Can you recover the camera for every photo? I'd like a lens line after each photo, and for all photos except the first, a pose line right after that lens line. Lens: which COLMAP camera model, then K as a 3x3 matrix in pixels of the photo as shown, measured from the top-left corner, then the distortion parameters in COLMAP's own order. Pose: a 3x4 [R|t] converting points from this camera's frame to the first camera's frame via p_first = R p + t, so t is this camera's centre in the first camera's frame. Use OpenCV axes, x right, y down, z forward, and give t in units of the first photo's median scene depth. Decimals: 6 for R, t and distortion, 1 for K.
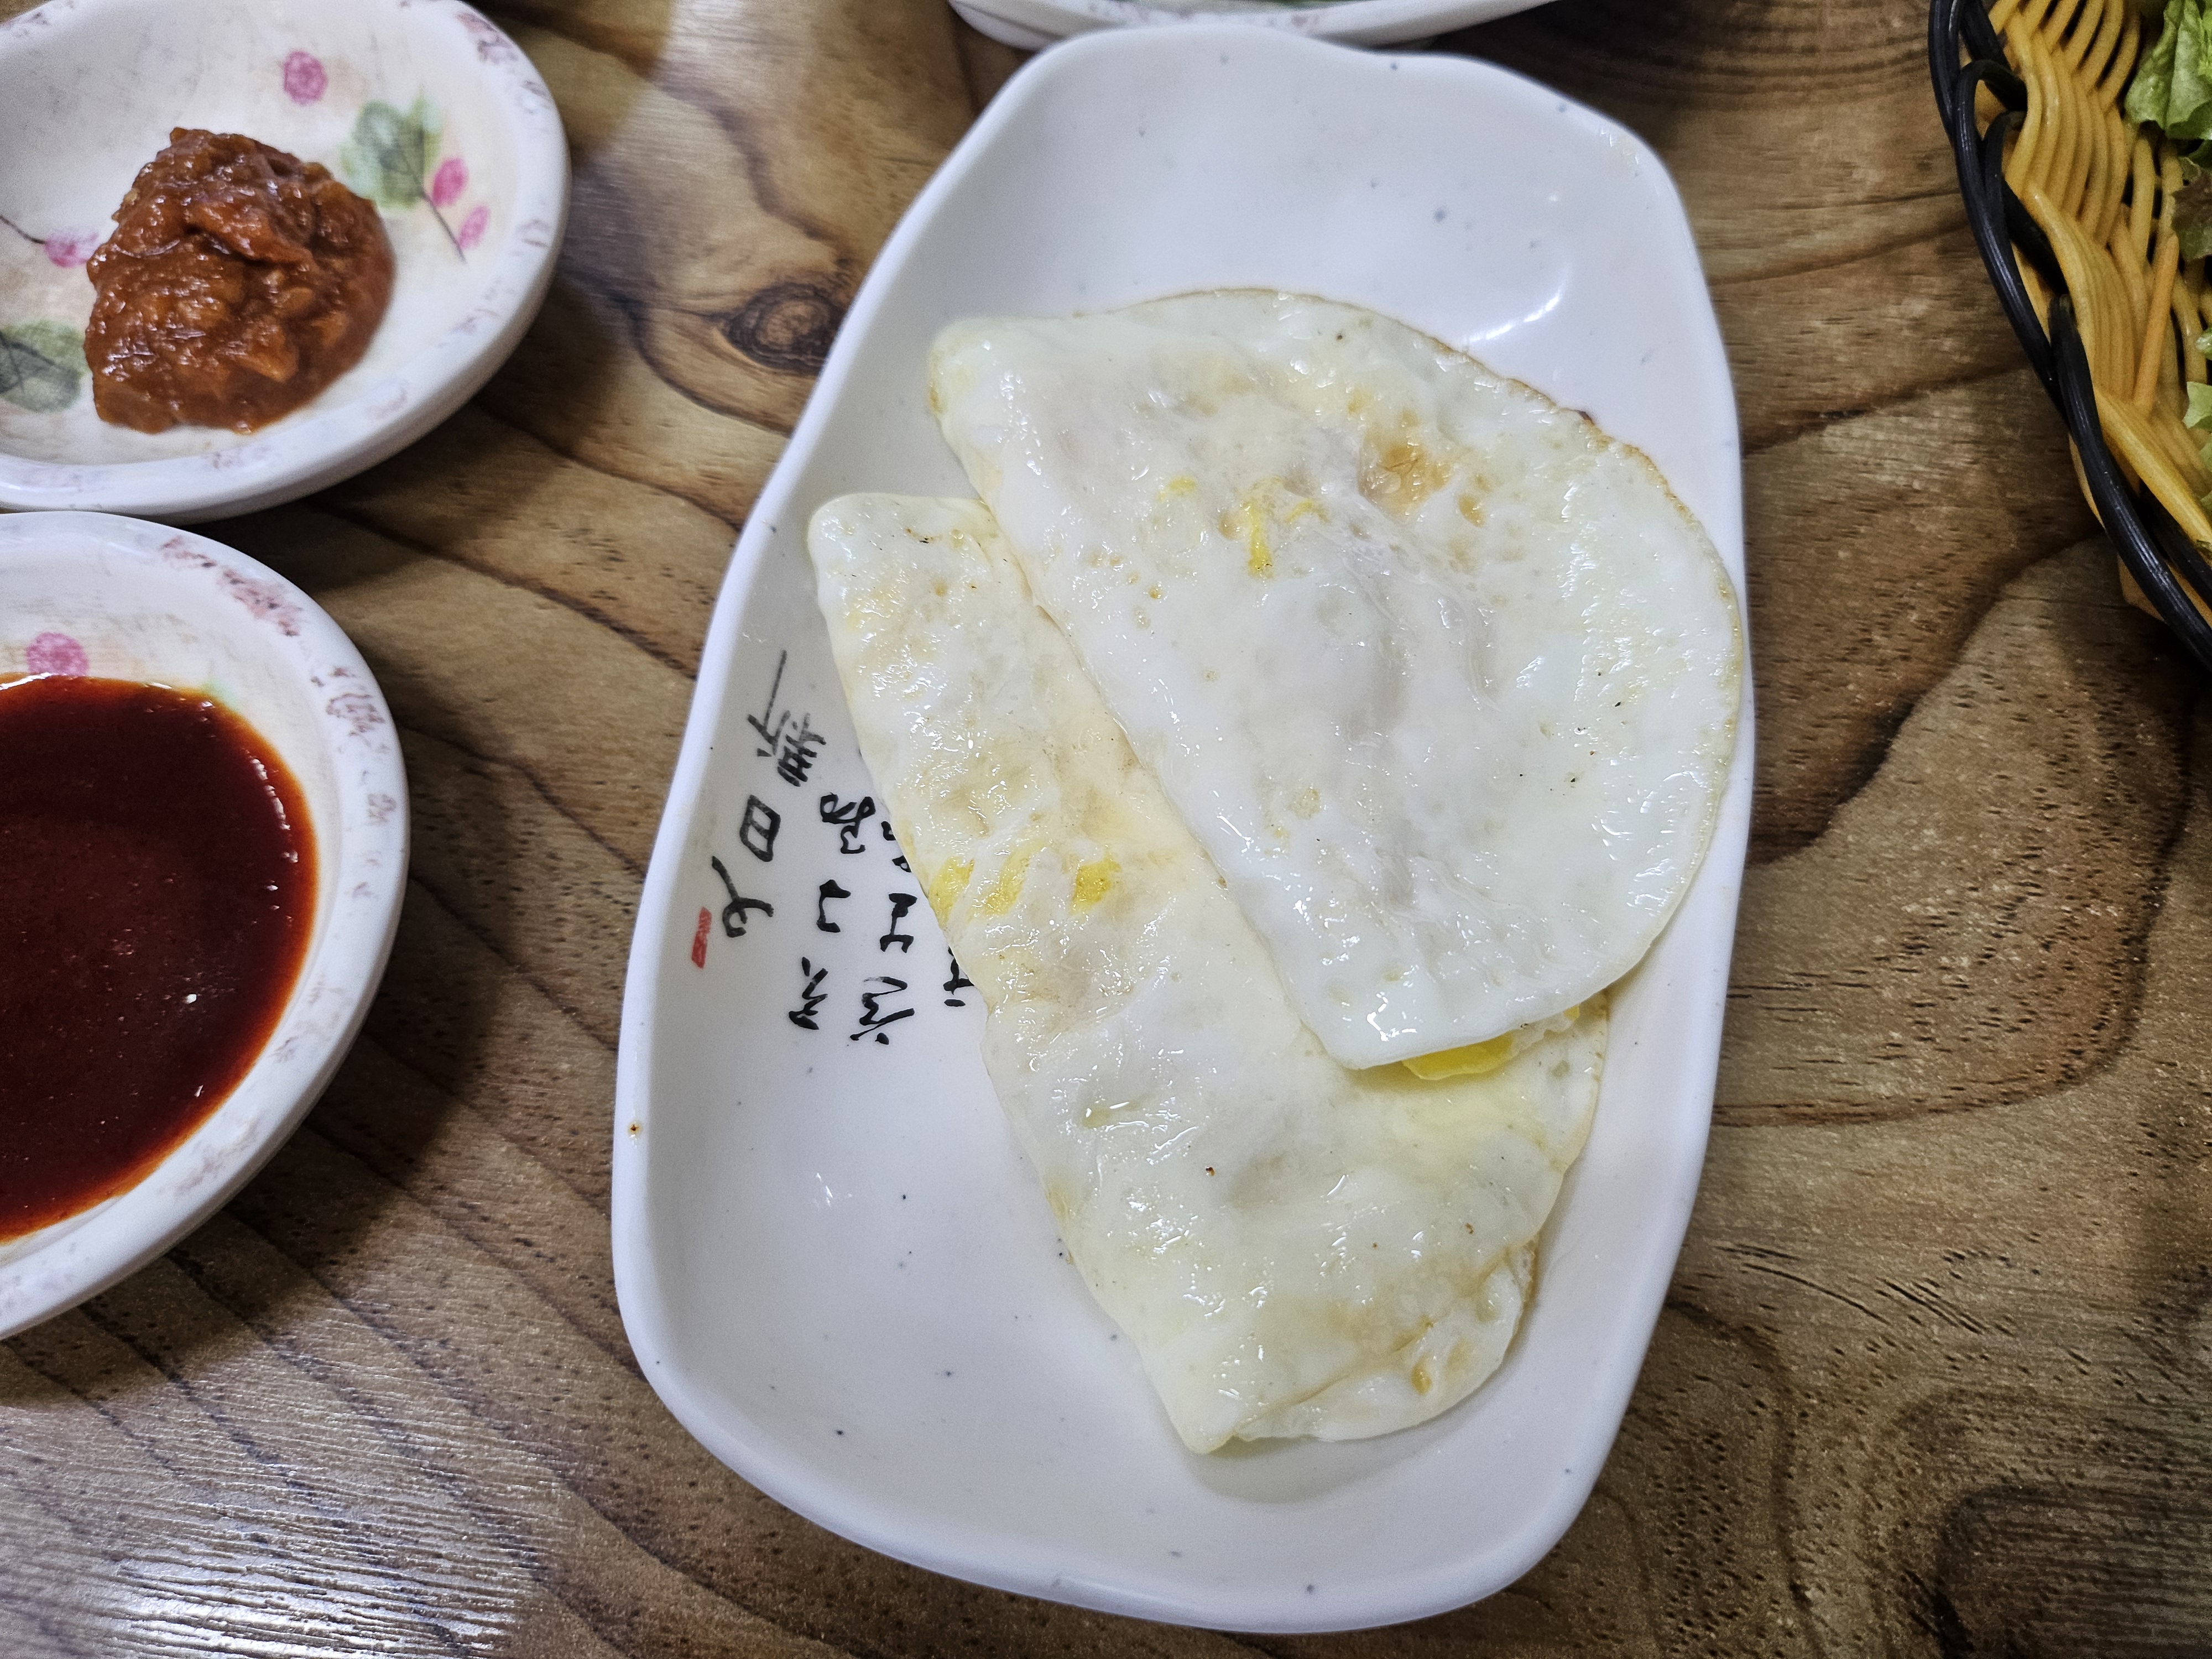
lens RADIAL K [[1733.1, 0, 1106.0], [0, 1733.1, 829.5], [0, 0, 1]] dist [0.002157, -0.056830]
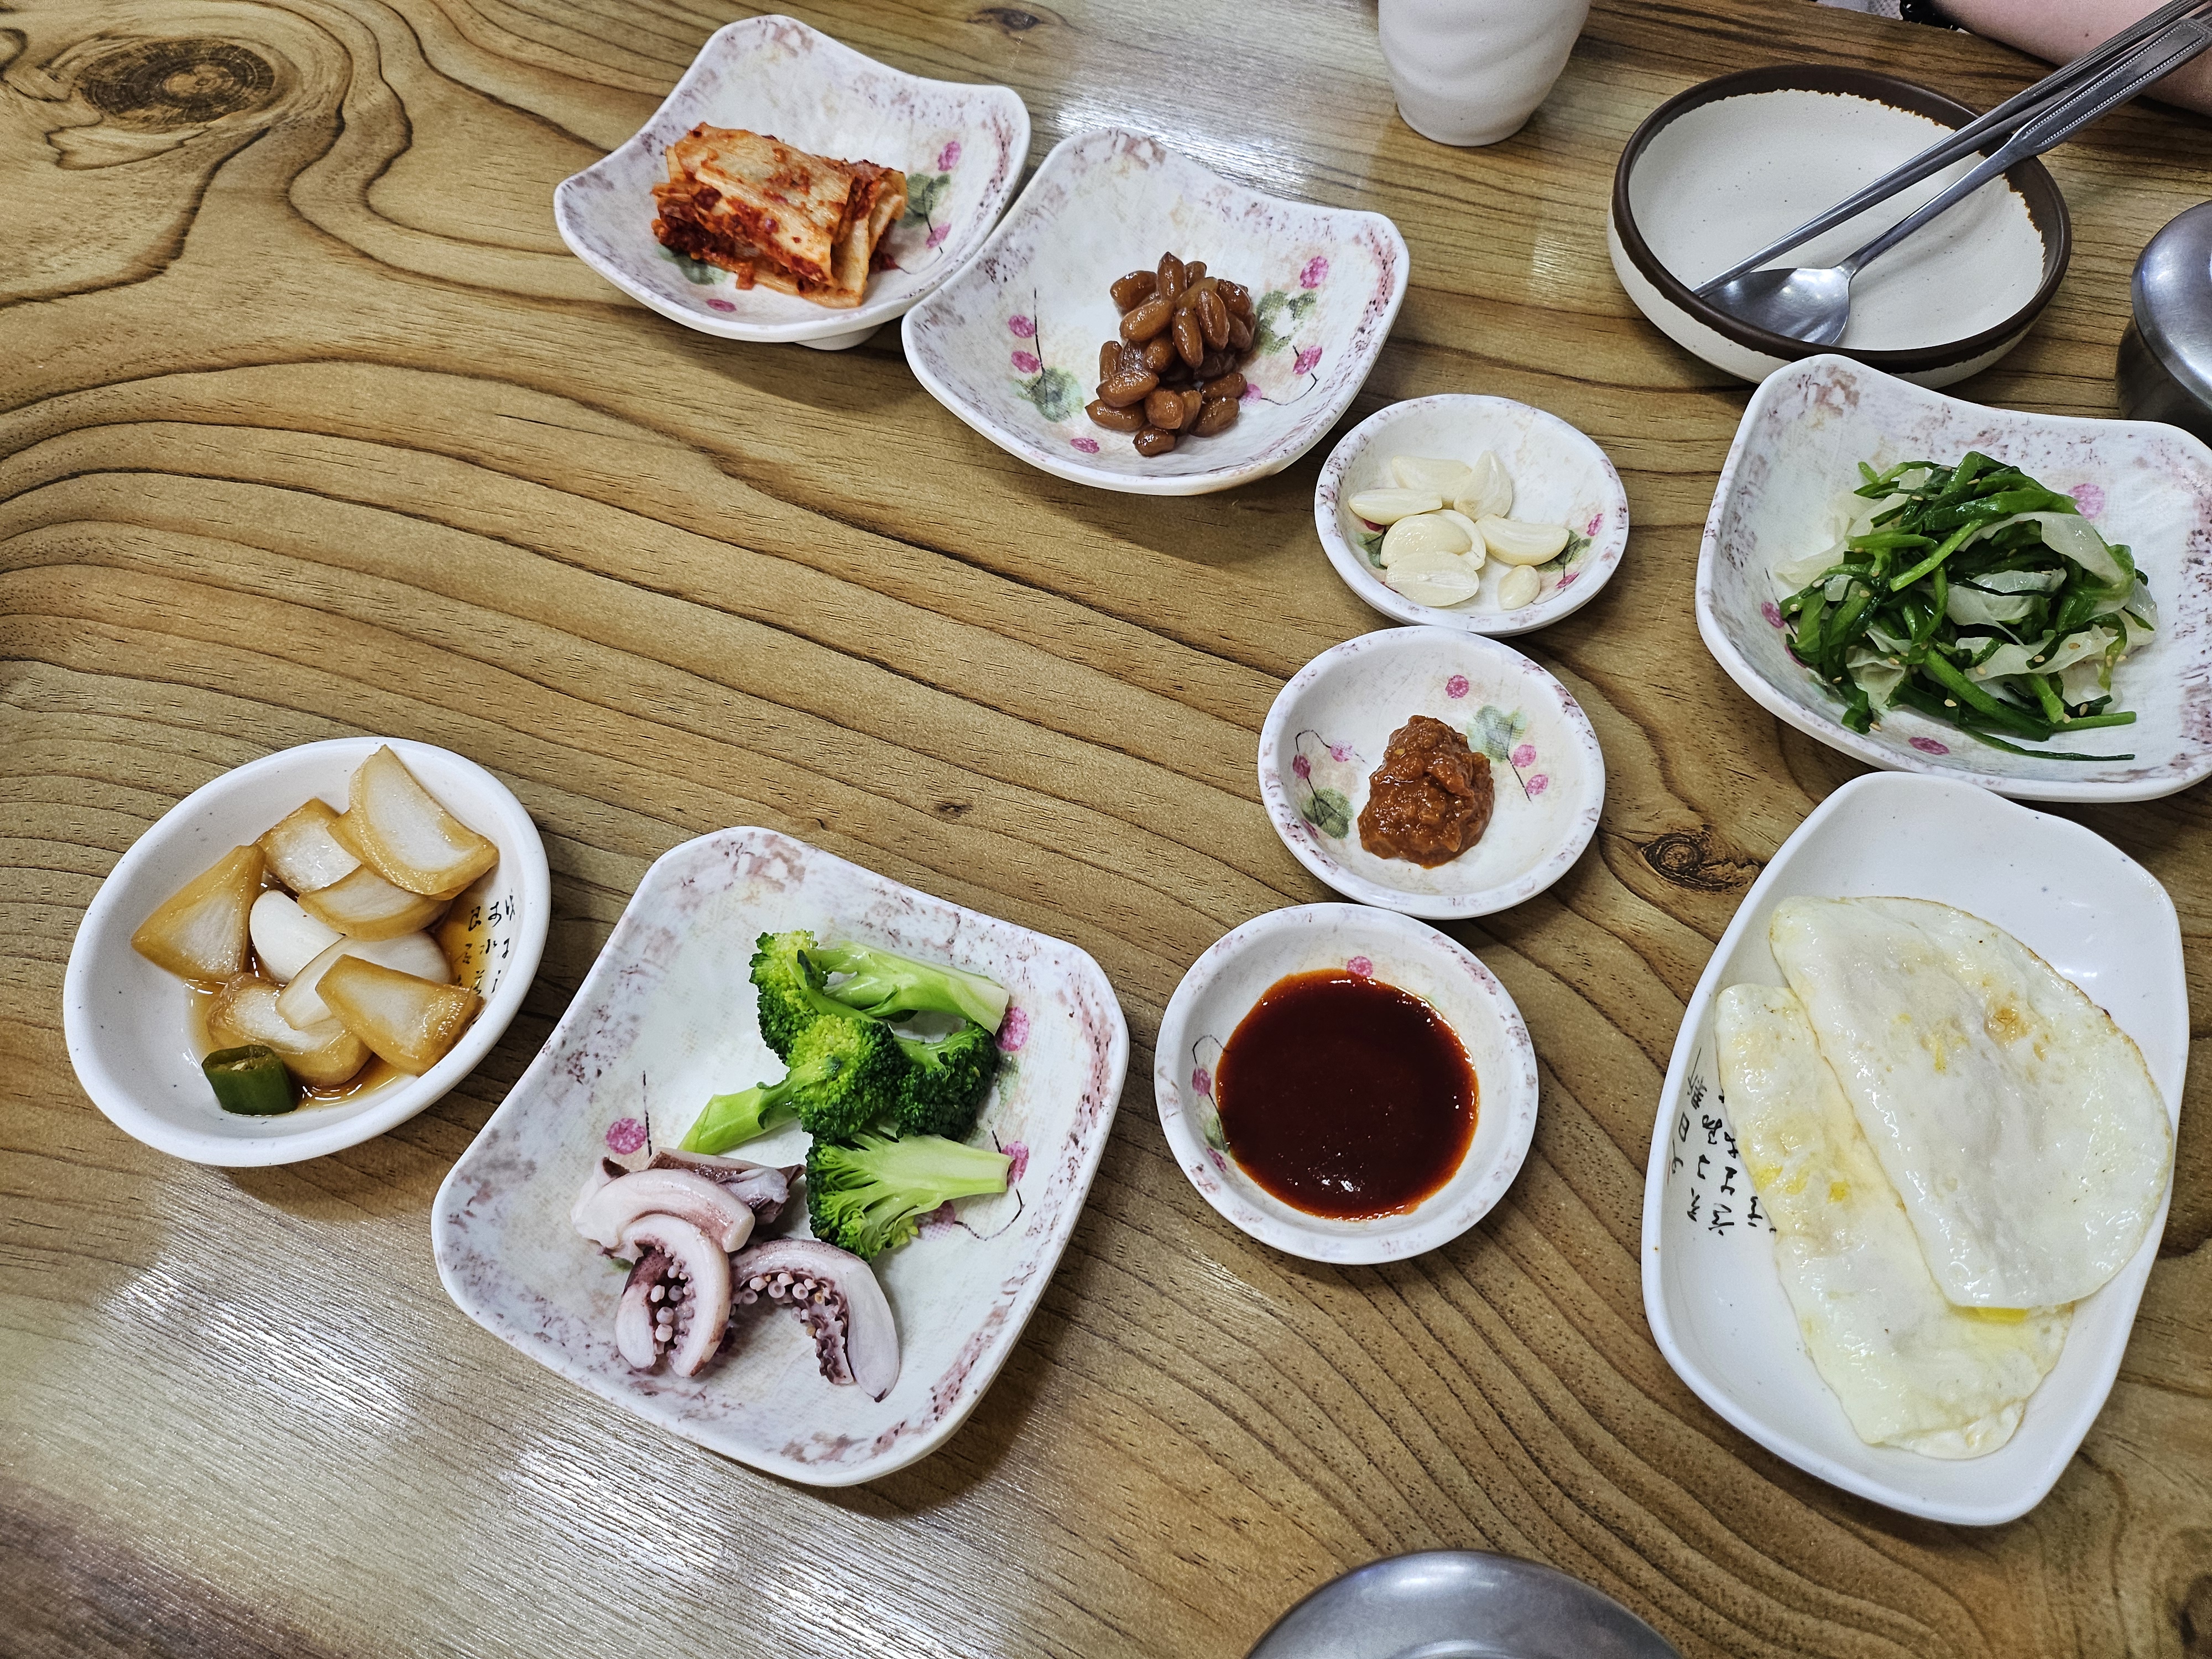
lens RADIAL K [[1611.5, 0, 1106.0], [0, 1611.5, 829.5], [0, 0, 1]] dist [0.047223, -0.063366]
pose [[0.953960, 0.215123, -0.209004, -0.525789], [-0.230117, 0.971878, -0.049993, -0.092811], [0.192371, 0.095786, 0.976636, -1.184331]]
